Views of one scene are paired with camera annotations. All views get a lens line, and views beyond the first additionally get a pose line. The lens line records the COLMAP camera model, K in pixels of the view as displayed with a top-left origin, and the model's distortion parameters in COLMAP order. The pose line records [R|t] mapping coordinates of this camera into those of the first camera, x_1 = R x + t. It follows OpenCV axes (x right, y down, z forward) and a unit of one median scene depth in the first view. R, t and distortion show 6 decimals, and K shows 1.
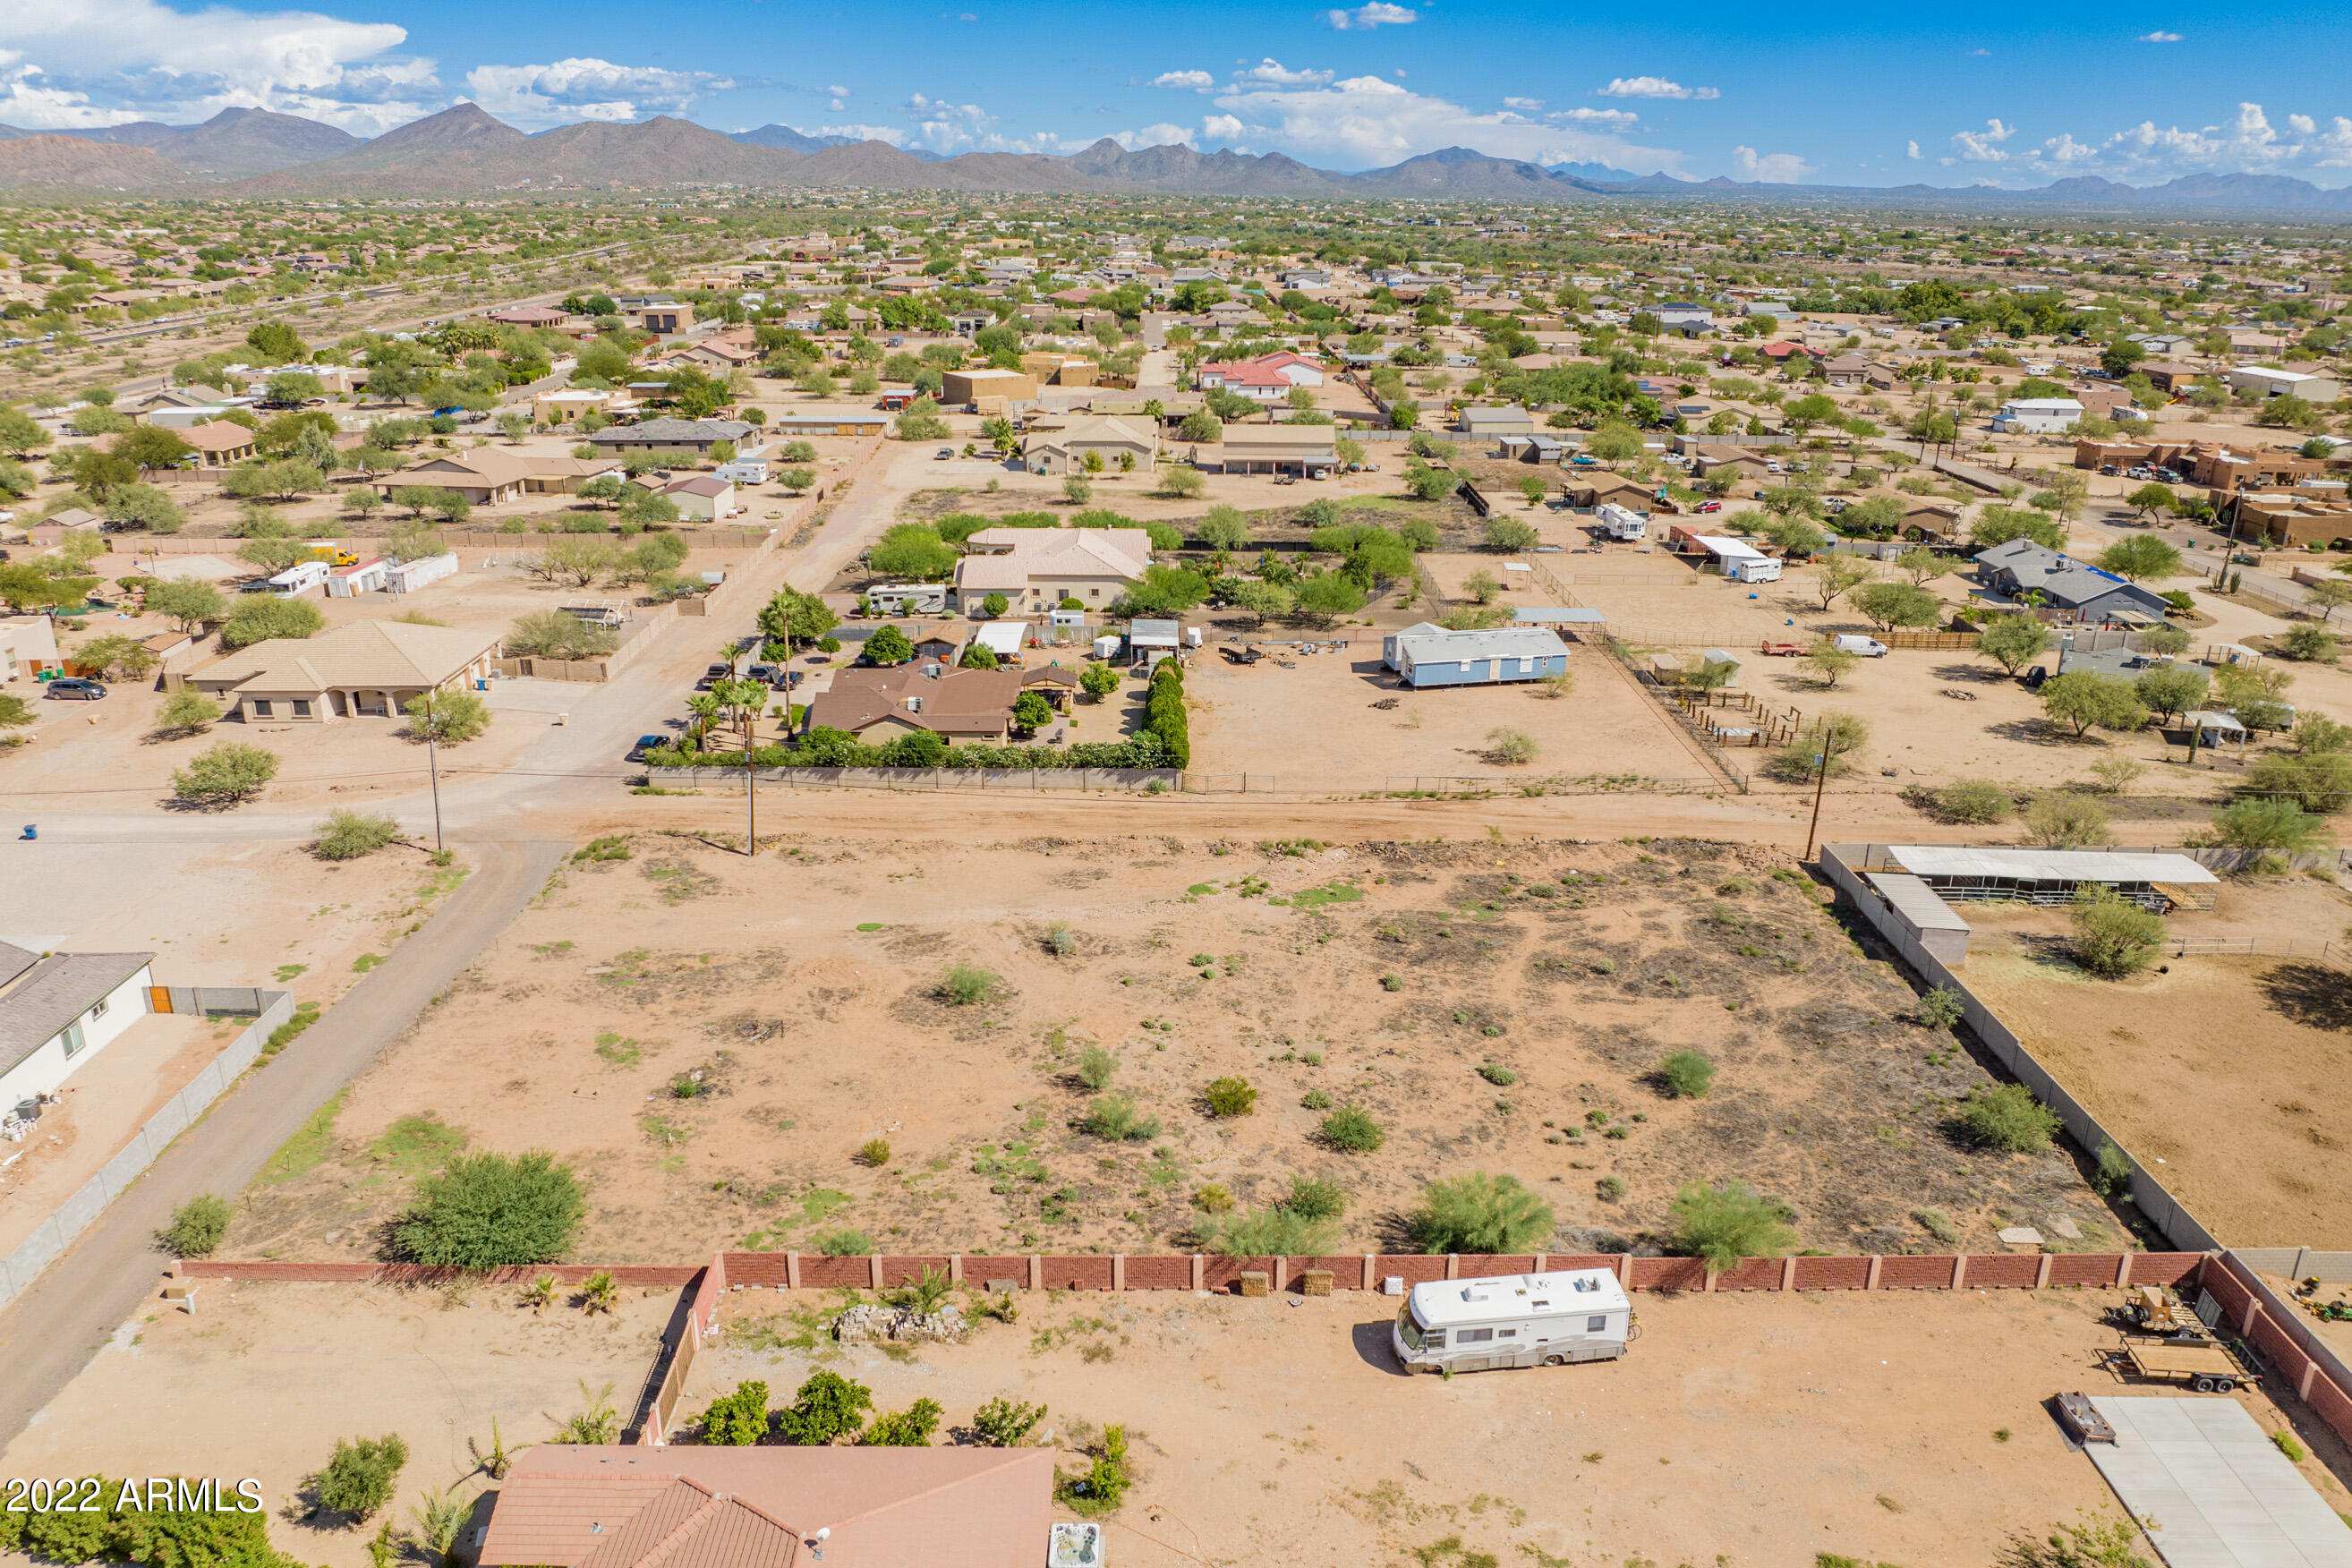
lens RADIAL K [[1637.7, 0, 1175.0], [0, 1637.7, 803.5], [0, 0, 1]] dist [-0.034168, -0.005023]
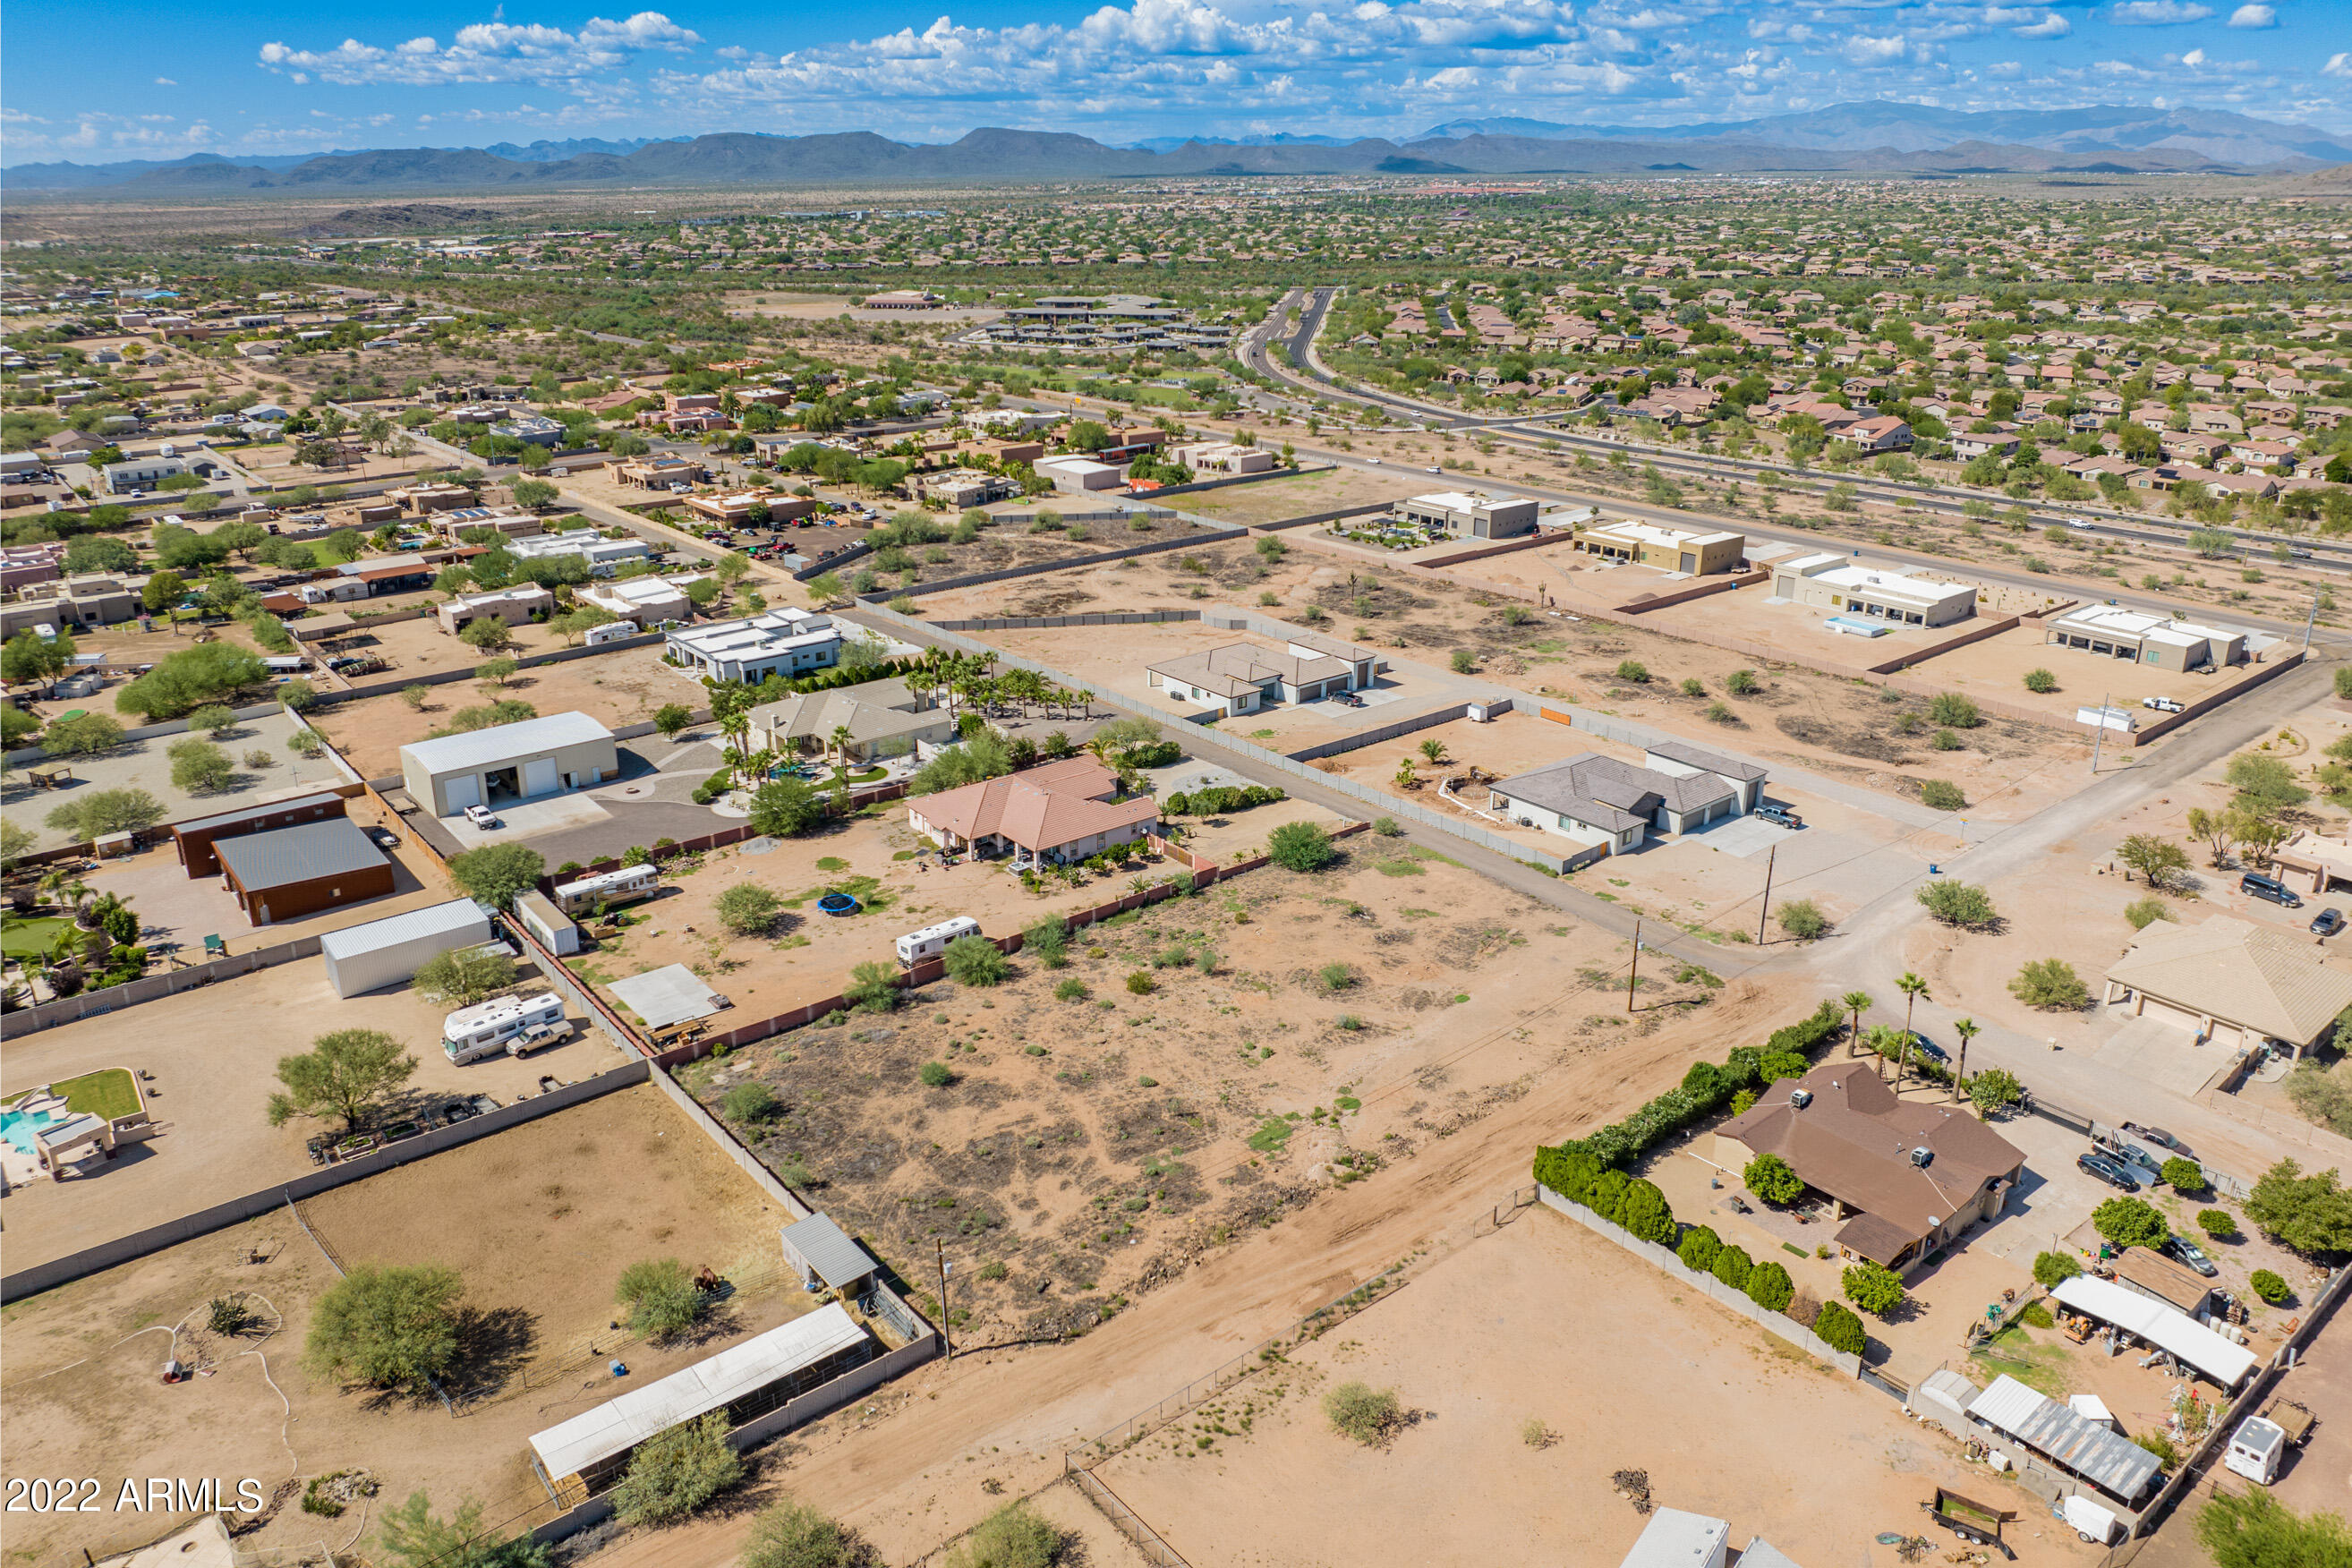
lens RADIAL K [[1637.7, 0, 1175.0], [0, 1637.7, 803.5], [0, 0, 1]] dist [-0.034168, -0.005023]
pose [[-0.778259, 0.221045, -0.587752, 0.774247], [-0.227327, 0.773329, 0.591848, -0.802285], [0.585351, 0.594223, -0.551601, 1.416200]]
